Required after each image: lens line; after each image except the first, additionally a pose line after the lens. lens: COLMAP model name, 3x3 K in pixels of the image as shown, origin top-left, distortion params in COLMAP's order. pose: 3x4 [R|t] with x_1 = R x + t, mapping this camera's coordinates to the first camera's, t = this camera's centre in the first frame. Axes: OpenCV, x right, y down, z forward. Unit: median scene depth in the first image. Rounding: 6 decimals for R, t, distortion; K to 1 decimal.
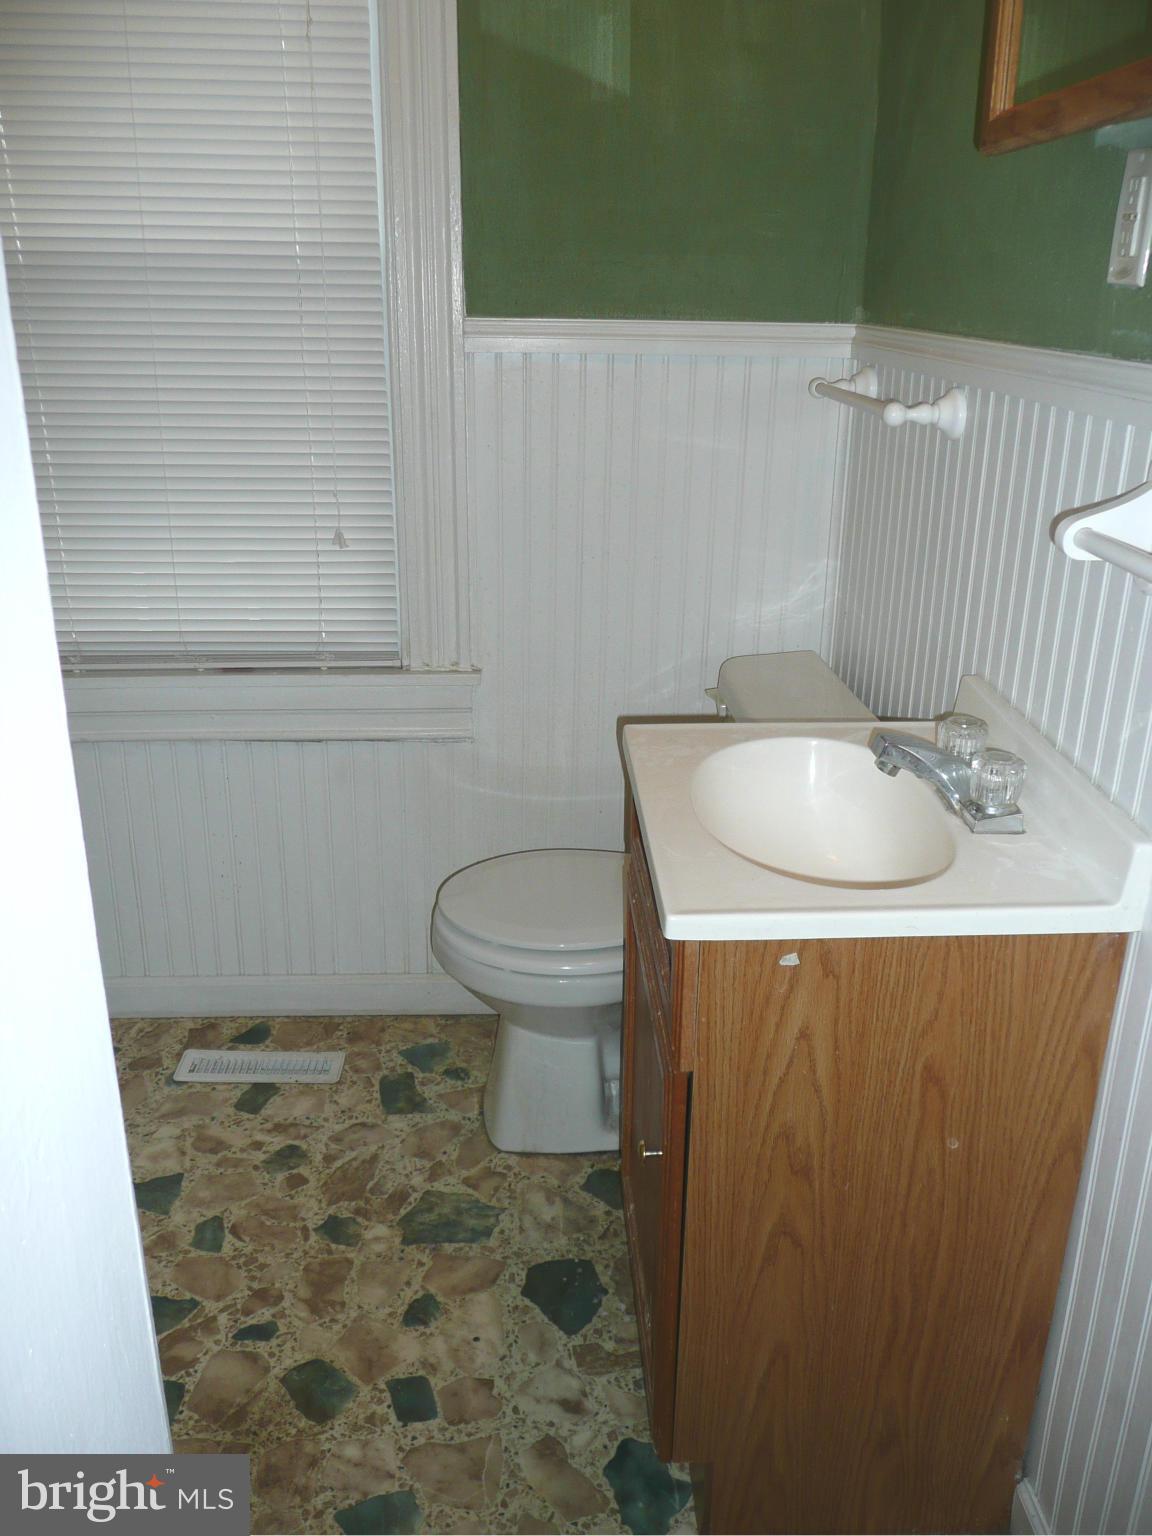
lens RADIAL K [[1298.1, 0, 582.4], [0, 1298.1, 784.8], [0, 0, 1]] dist [-0.035693, 0.052500]
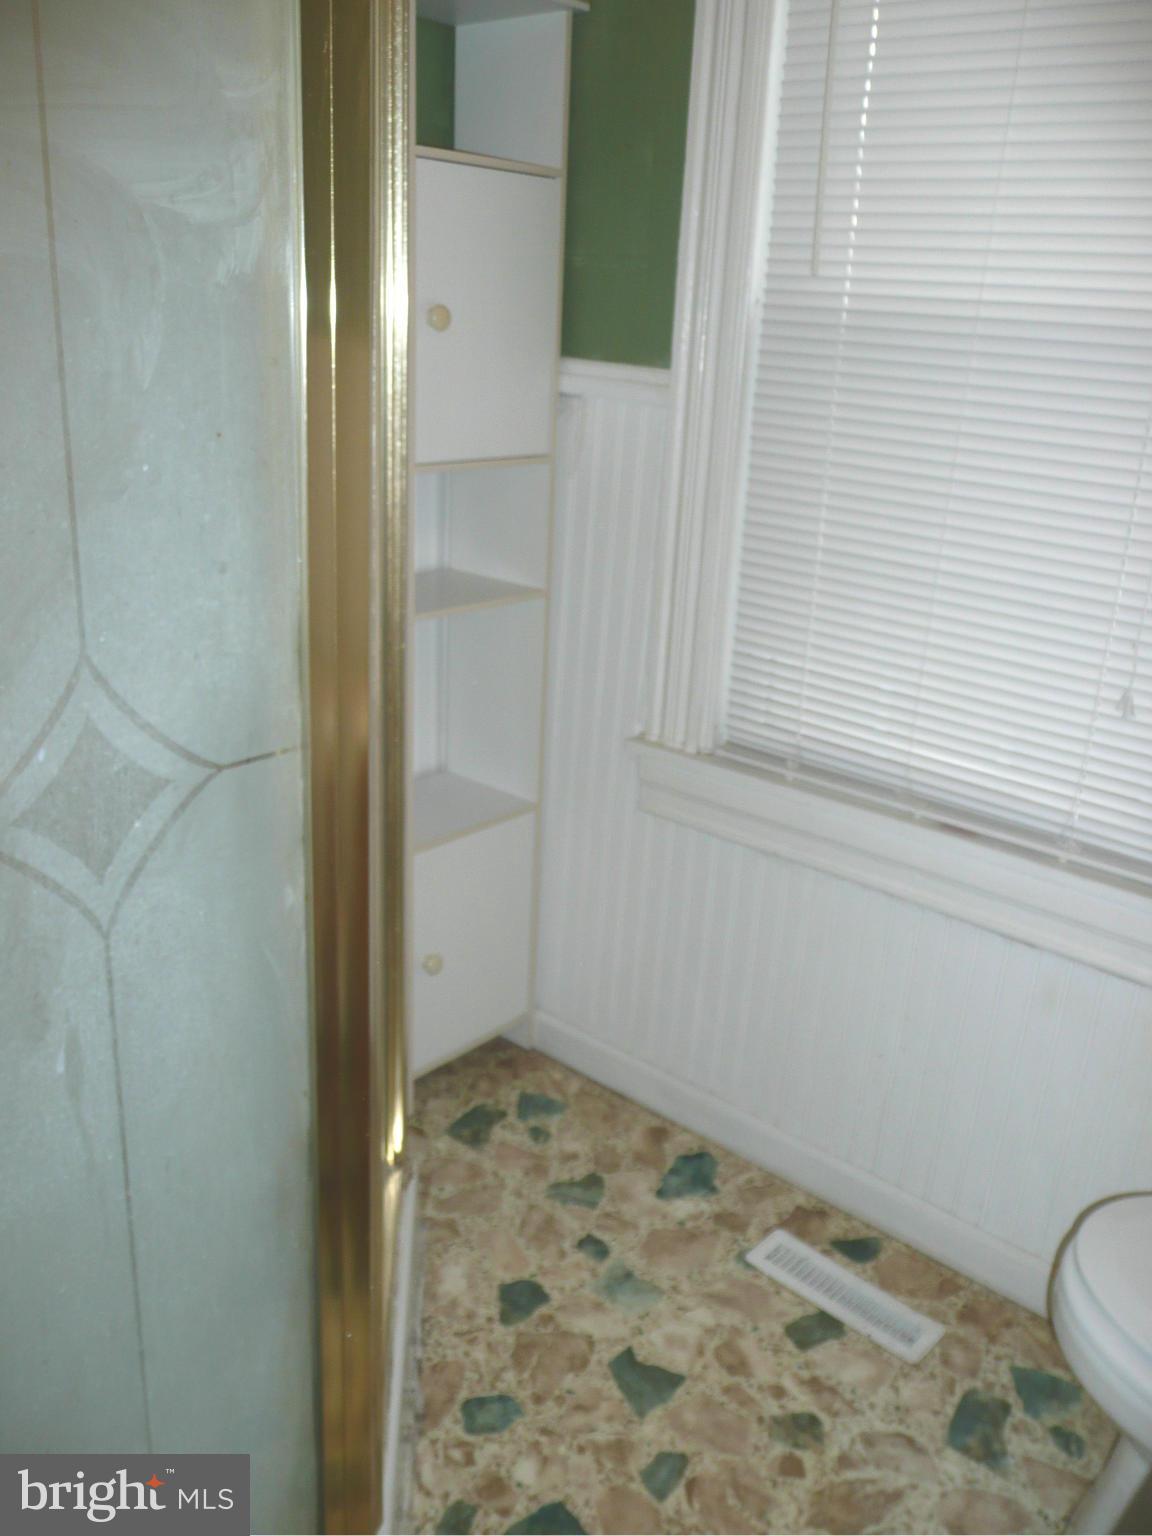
lens RADIAL K [[1282.9, 0, 577.2], [0, 1282.9, 798.7], [0, 0, 1]] dist [-0.006223, -0.011908]
pose [[0.715282, 0.271778, -0.643824, 0.072446], [-0.297253, 0.952105, 0.071668, -0.093258], [0.632466, 0.140116, 0.761810, 0.239074]]
